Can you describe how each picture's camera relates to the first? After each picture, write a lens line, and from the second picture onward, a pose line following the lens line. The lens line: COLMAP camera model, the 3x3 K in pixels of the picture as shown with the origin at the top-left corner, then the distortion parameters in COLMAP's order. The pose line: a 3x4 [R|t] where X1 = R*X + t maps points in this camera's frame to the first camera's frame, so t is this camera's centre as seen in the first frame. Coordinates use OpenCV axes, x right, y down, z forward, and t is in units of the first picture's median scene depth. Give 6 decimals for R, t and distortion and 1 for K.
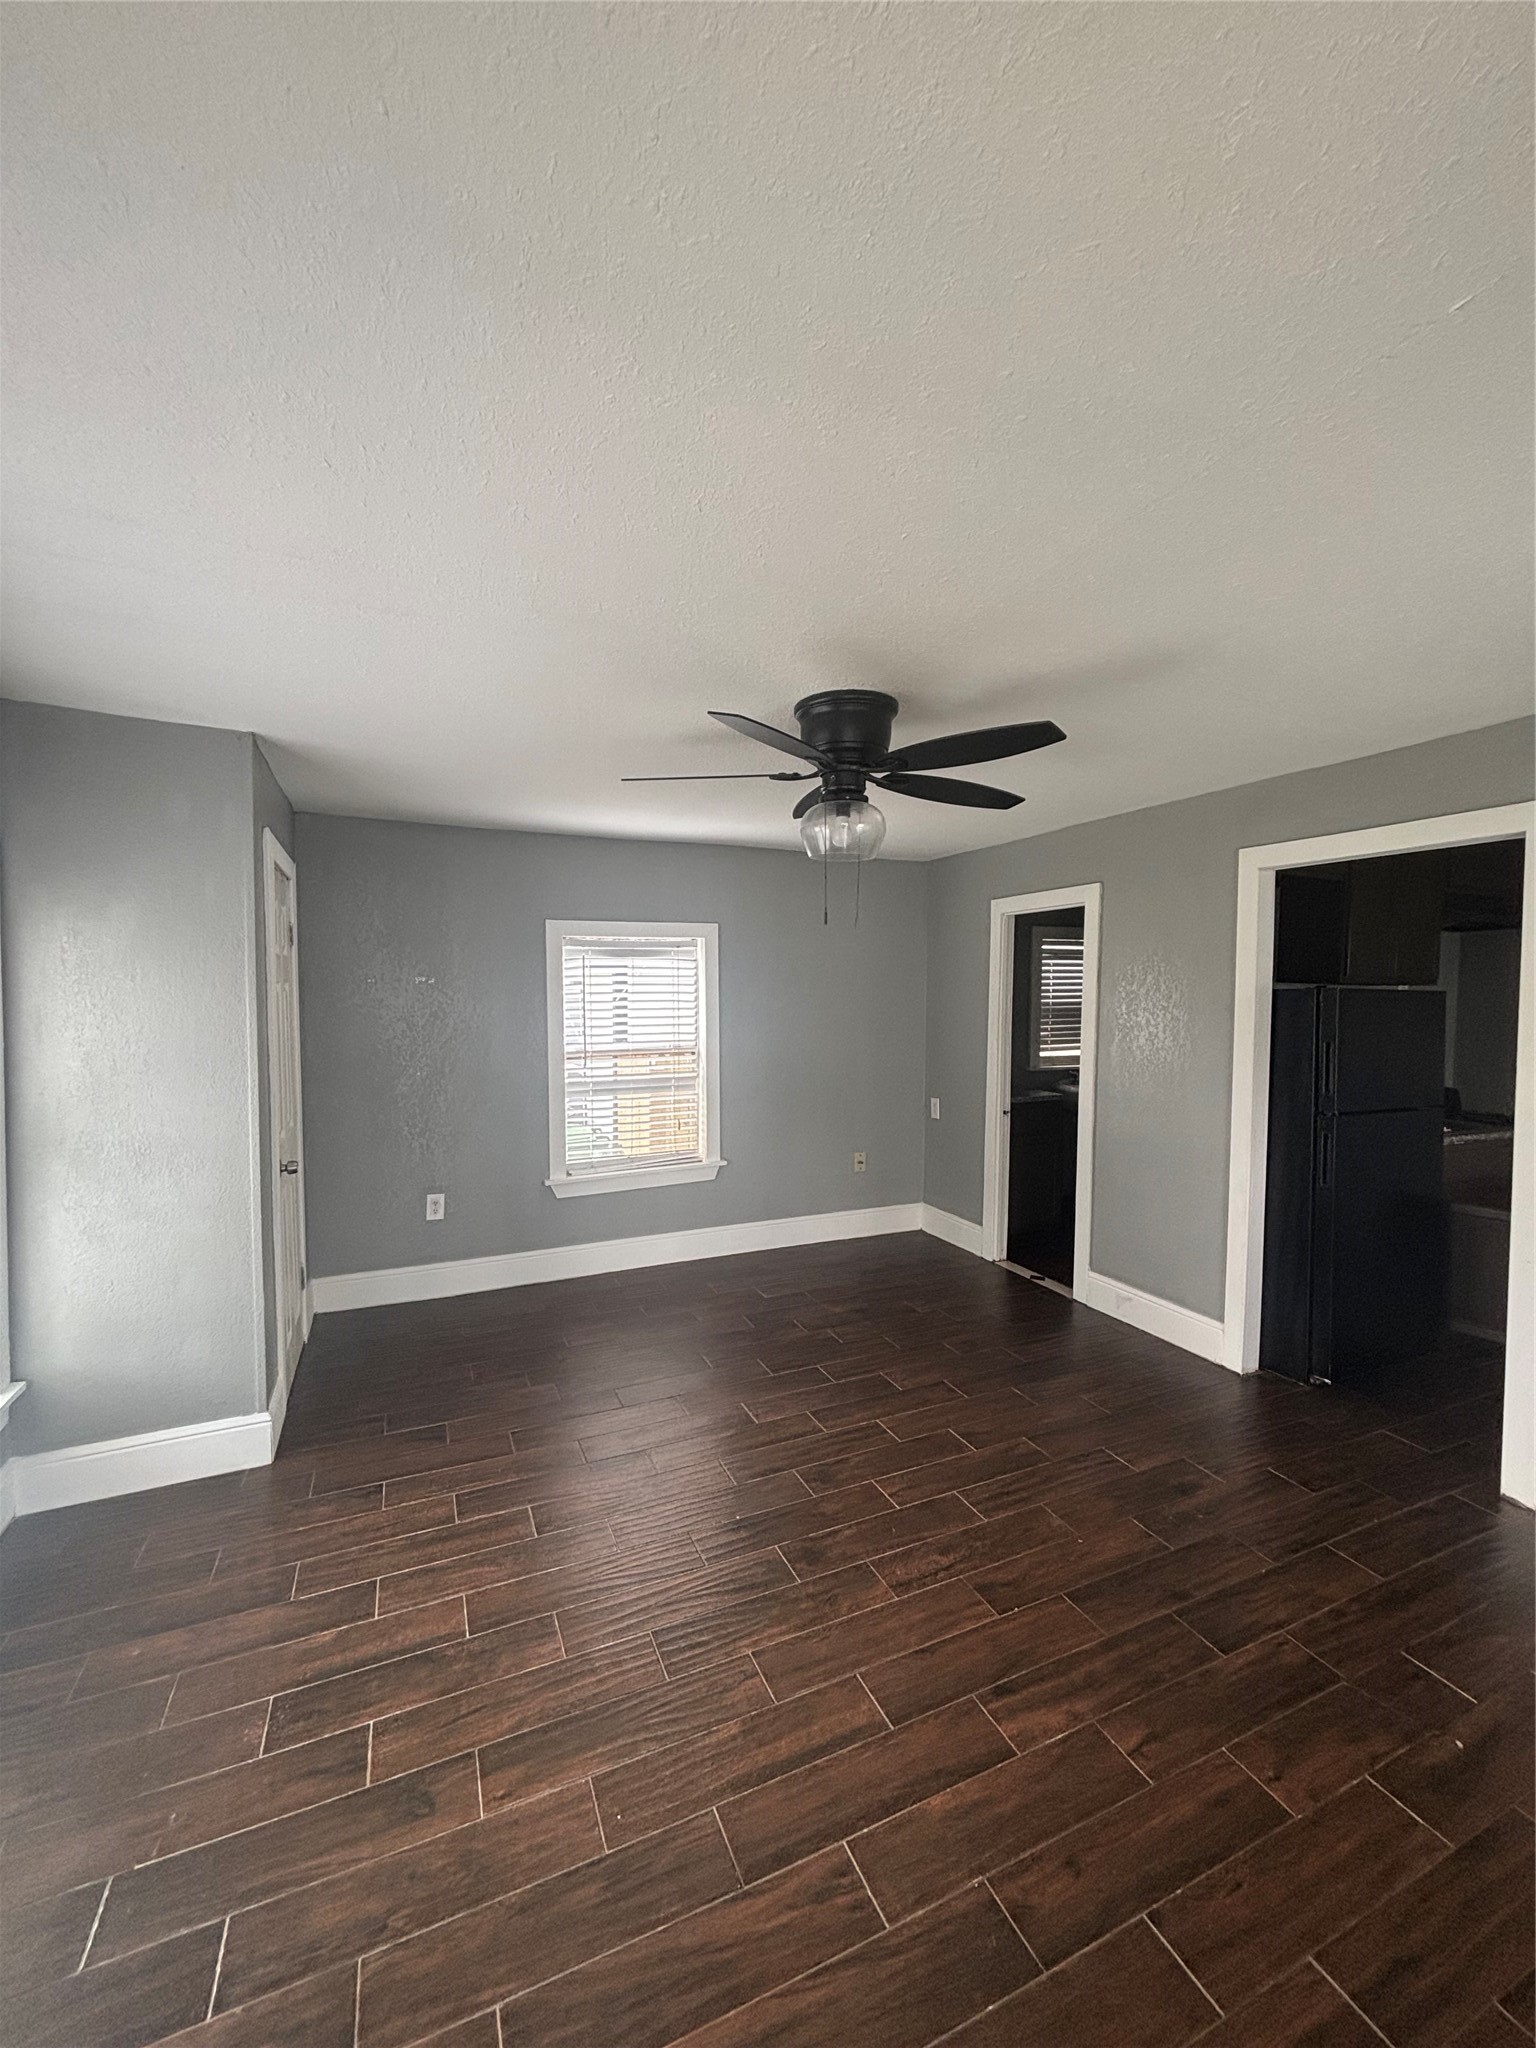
lens RADIAL K [[818.8, 0, 768.0], [0, 818.8, 1024.0], [0, 0, 1]] dist [0.002927, 0.000163]
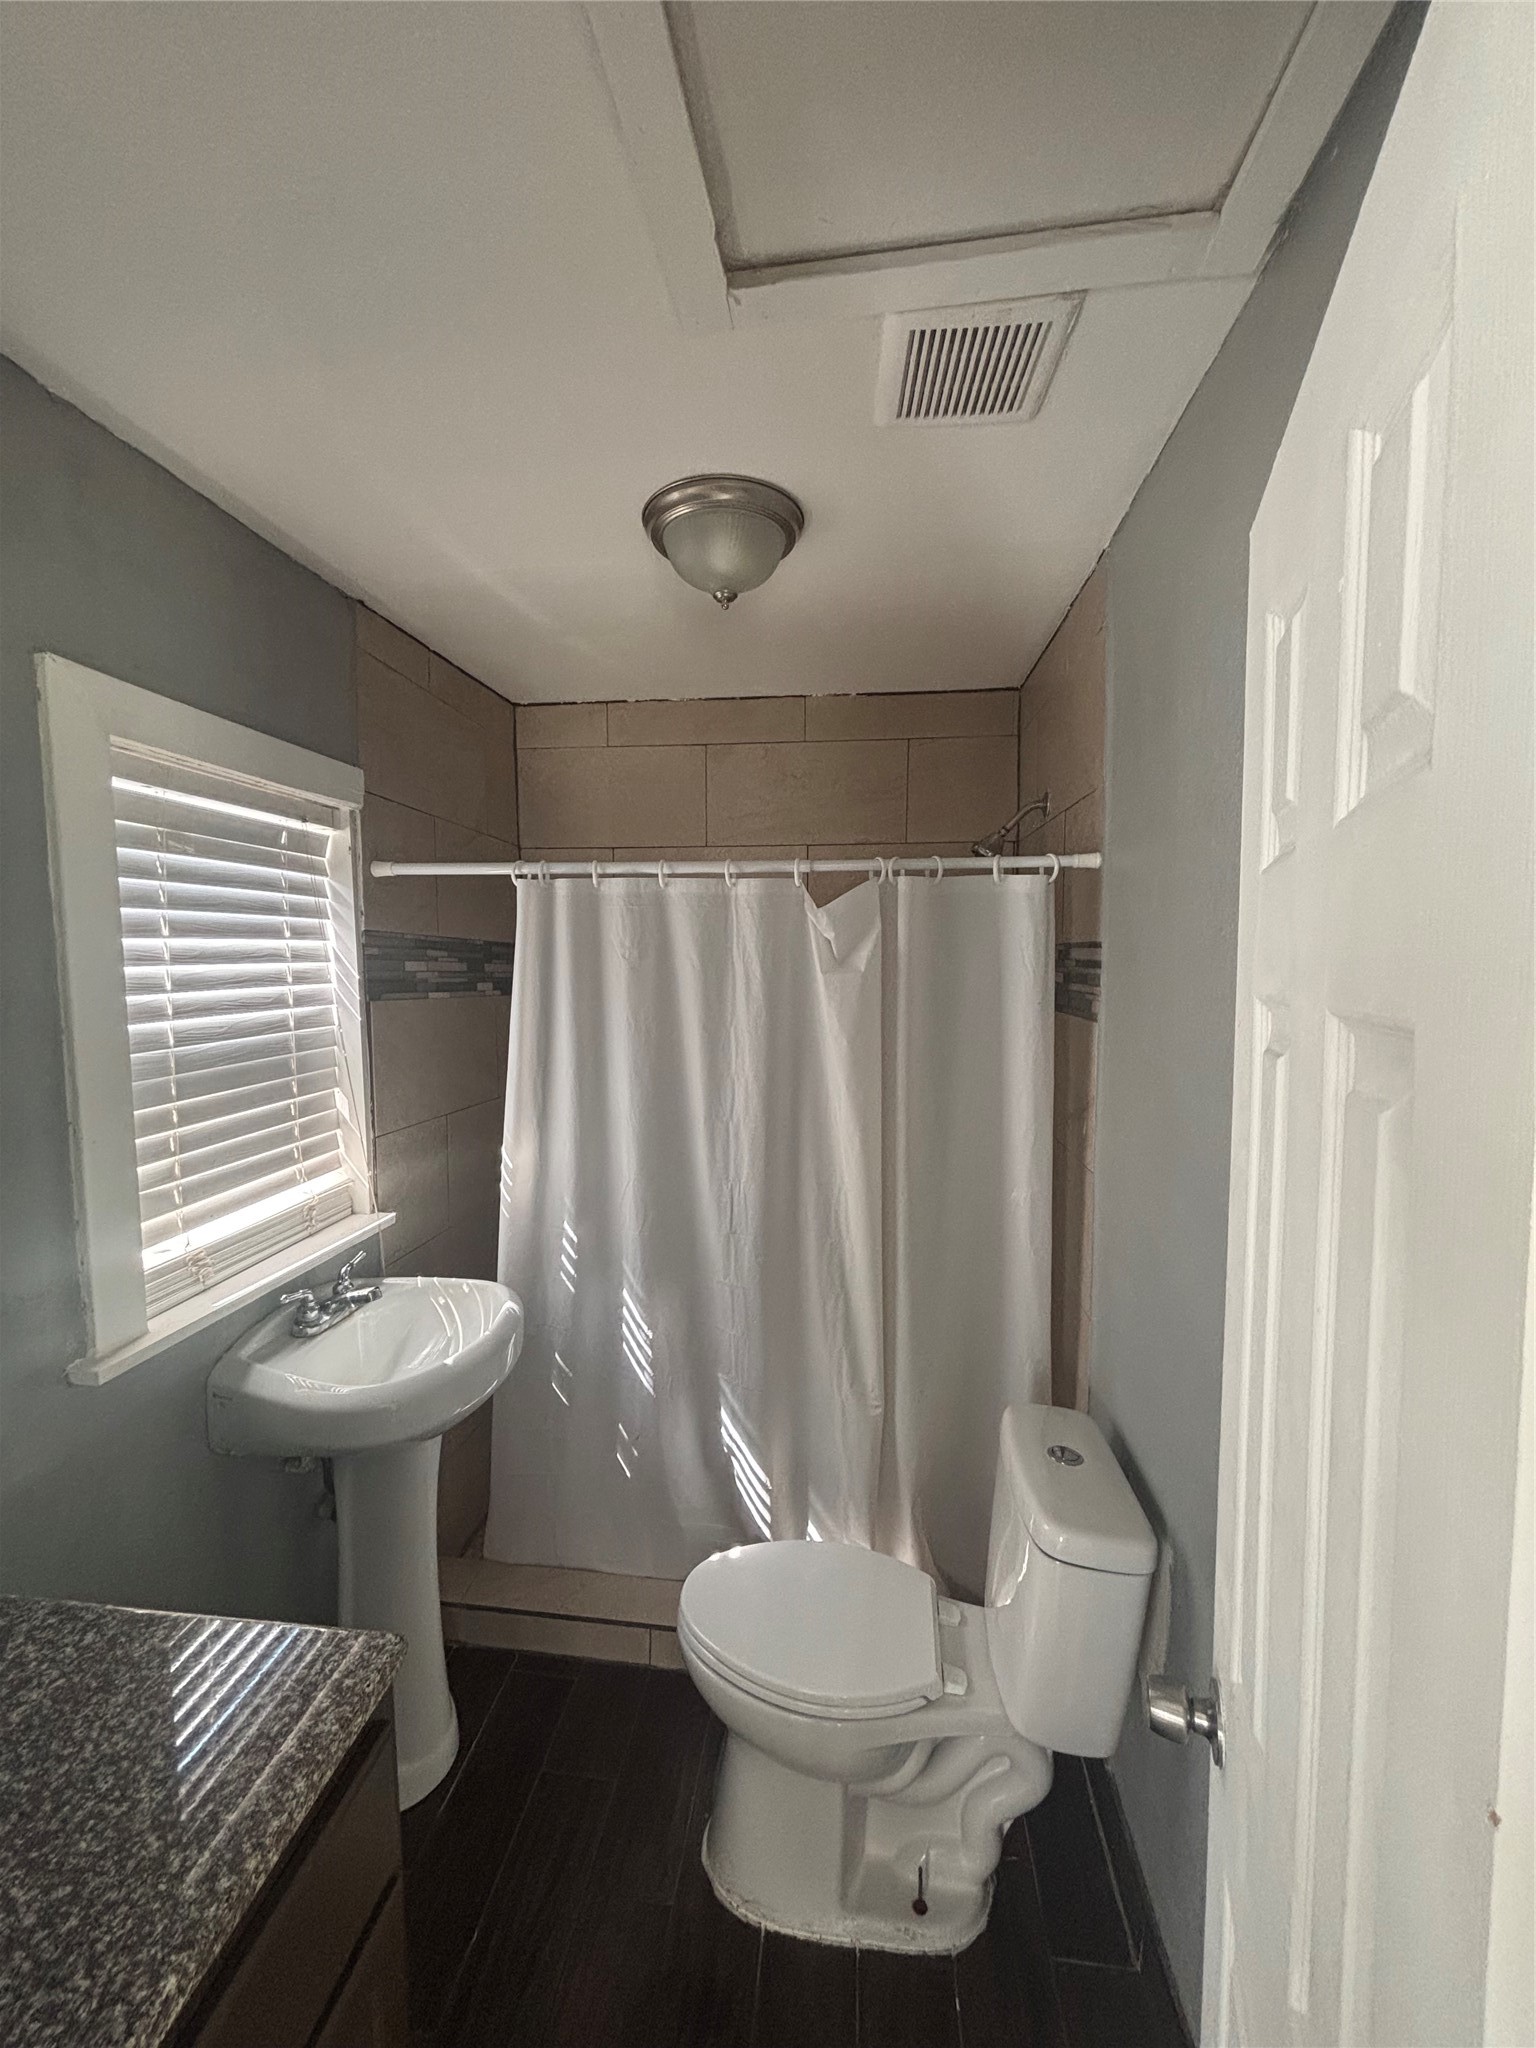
lens RADIAL K [[818.8, 0, 768.0], [0, 818.8, 1024.0], [0, 0, 1]] dist [0.002927, 0.000163]
pose [[0.502640, -0.073465, 0.861369, 0.228208], [0.048830, 0.997205, 0.056556, -0.033925], [-0.863116, 0.013633, 0.504822, 0.734295]]
